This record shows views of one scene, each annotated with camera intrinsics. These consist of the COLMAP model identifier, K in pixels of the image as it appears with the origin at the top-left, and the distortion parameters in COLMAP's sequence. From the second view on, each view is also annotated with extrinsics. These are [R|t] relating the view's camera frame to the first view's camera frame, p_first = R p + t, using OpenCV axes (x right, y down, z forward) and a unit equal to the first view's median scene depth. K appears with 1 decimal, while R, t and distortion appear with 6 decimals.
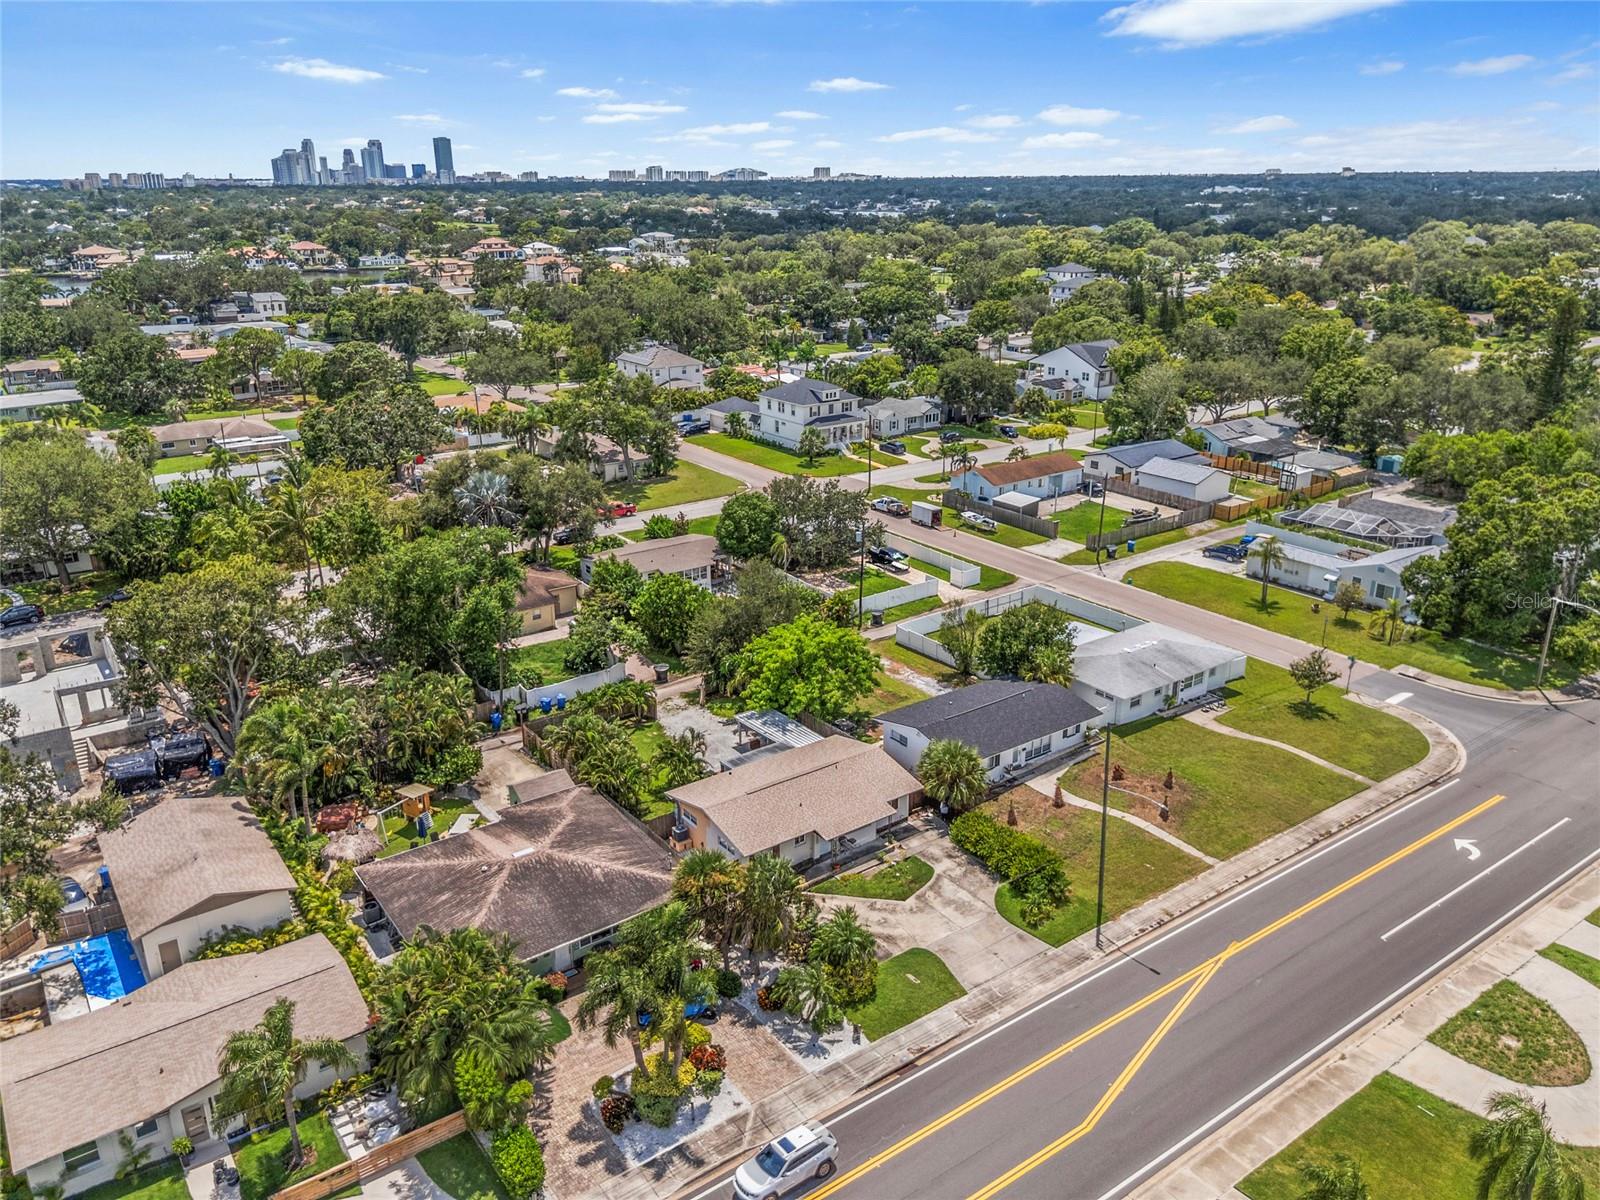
lens RADIAL K [[1186.5, 0, 798.7], [0, 1186.5, 596.1], [0, 0, 1]] dist [0.063183, -0.053199]
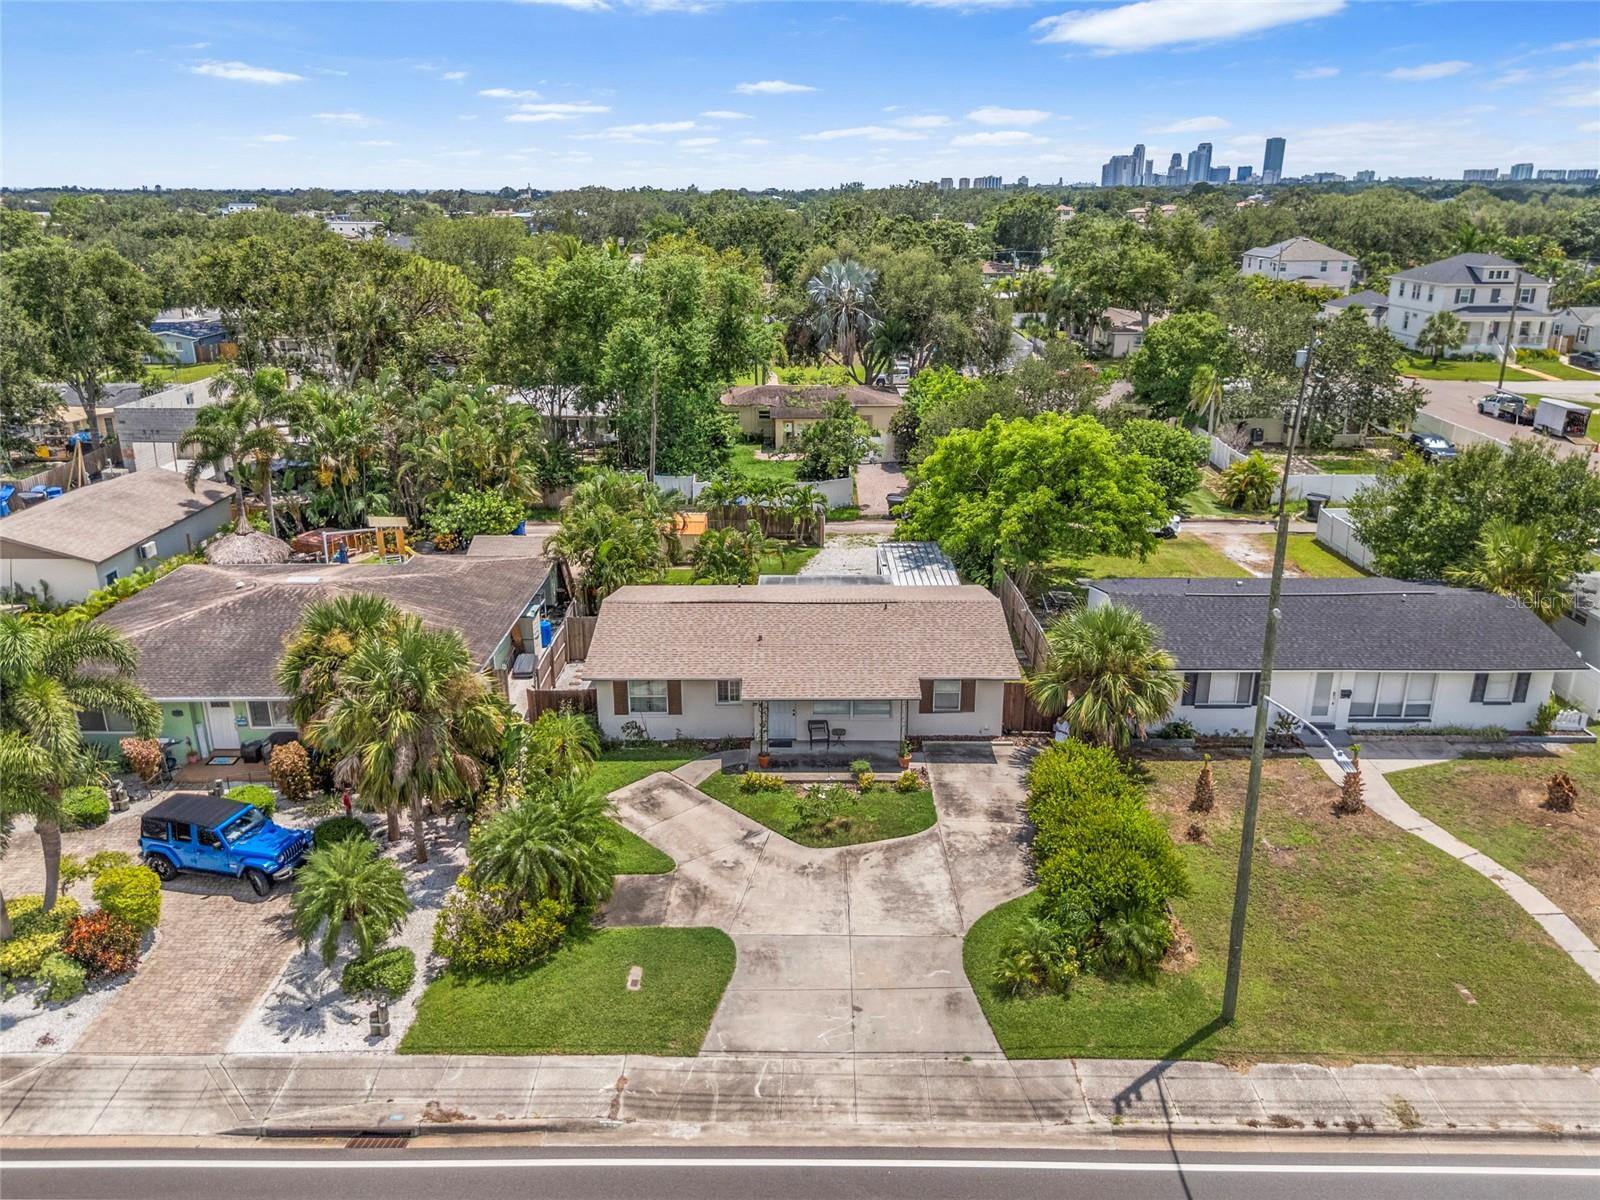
lens RADIAL K [[1186.5, 0, 798.7], [0, 1186.5, 608.7], [0, 0, 1]] dist [0.063183, -0.053199]
pose [[0.806005, 0.196447, -0.558359, 0.251056], [-0.195909, 0.978690, 0.061532, 0.101811], [0.558548, 0.059793, 0.827314, 0.455971]]
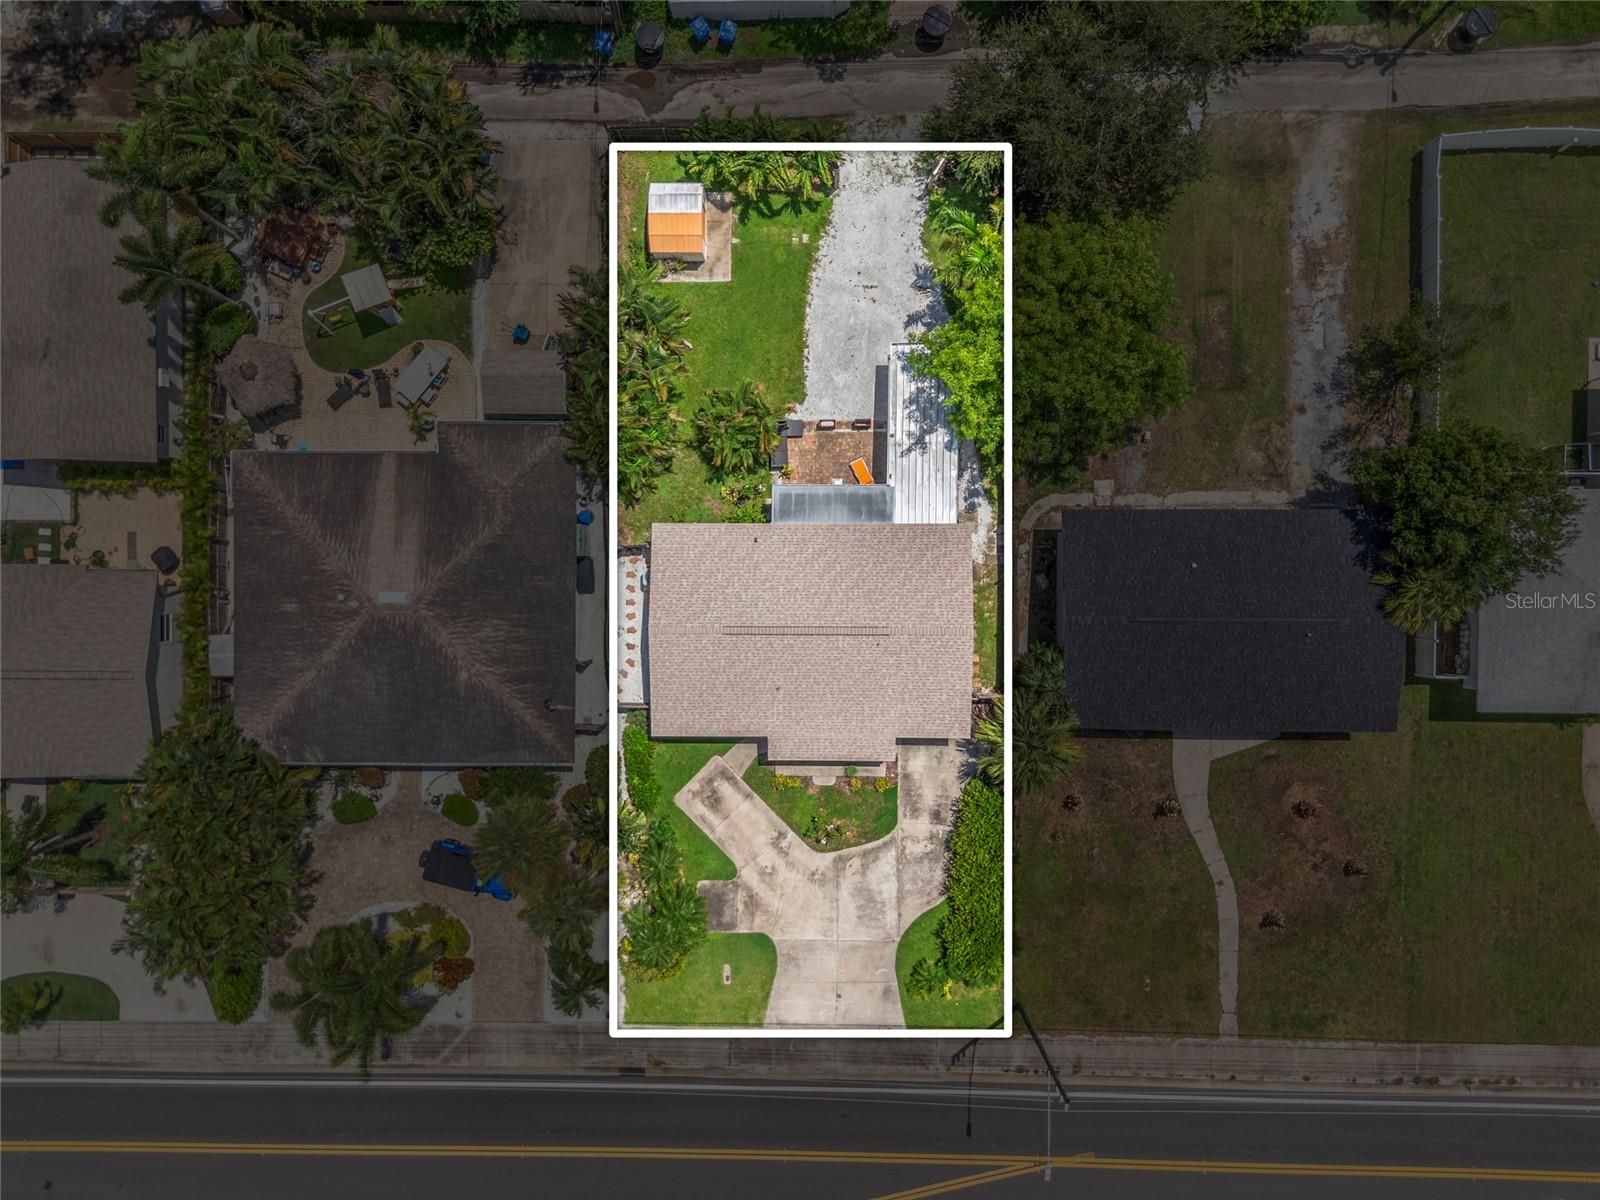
lens RADIAL K [[1186.5, 0, 798.4], [0, 1186.5, 608.1], [0, 0, 1]] dist [0.063183, -0.053199]
pose [[0.806208, 0.591430, -0.015462, -0.004401], [-0.167767, 0.253597, 0.952650, -0.402358], [0.567347, -0.765440, 0.303675, 0.668983]]
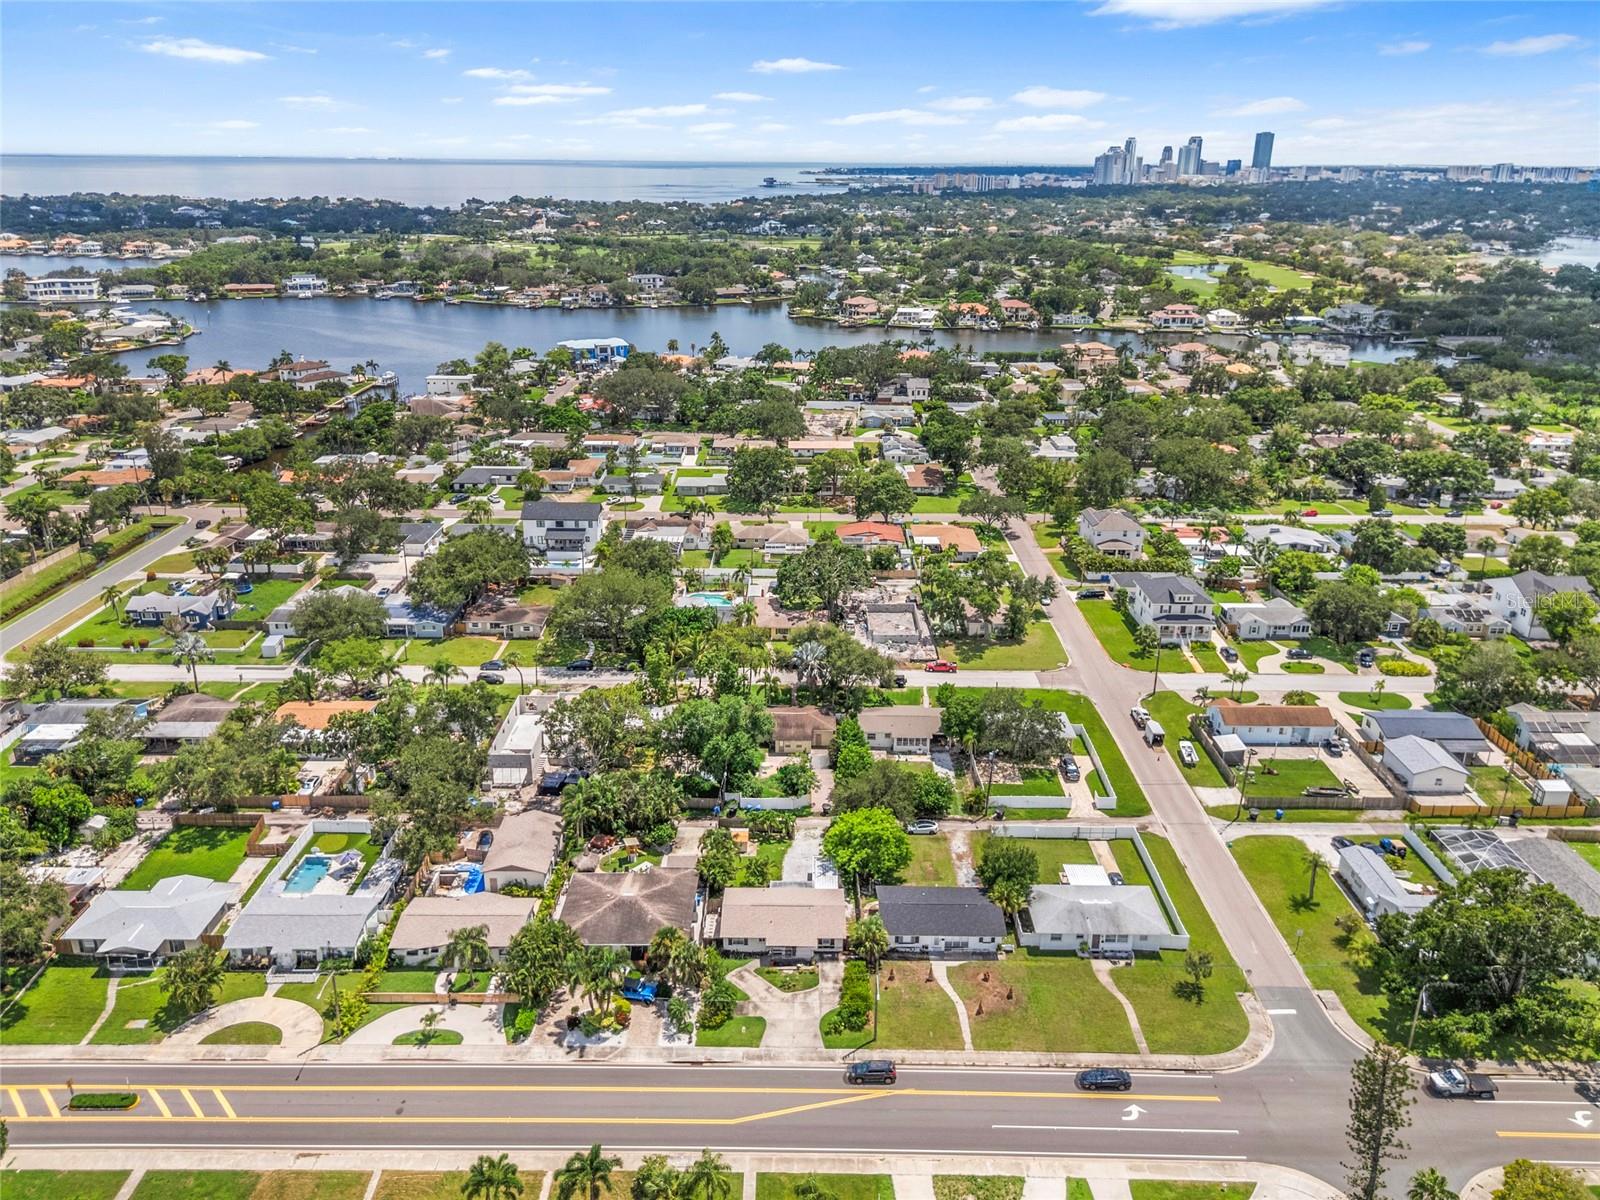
lens RADIAL K [[1186.5, 0, 791.7], [0, 1186.5, 605.8], [0, 0, 1]] dist [0.063183, -0.053199]
pose [[0.803955, 0.216342, -0.553942, 0.745649], [-0.204660, 0.975235, 0.083848, -0.362998], [0.558364, 0.045960, 0.828322, -0.406569]]
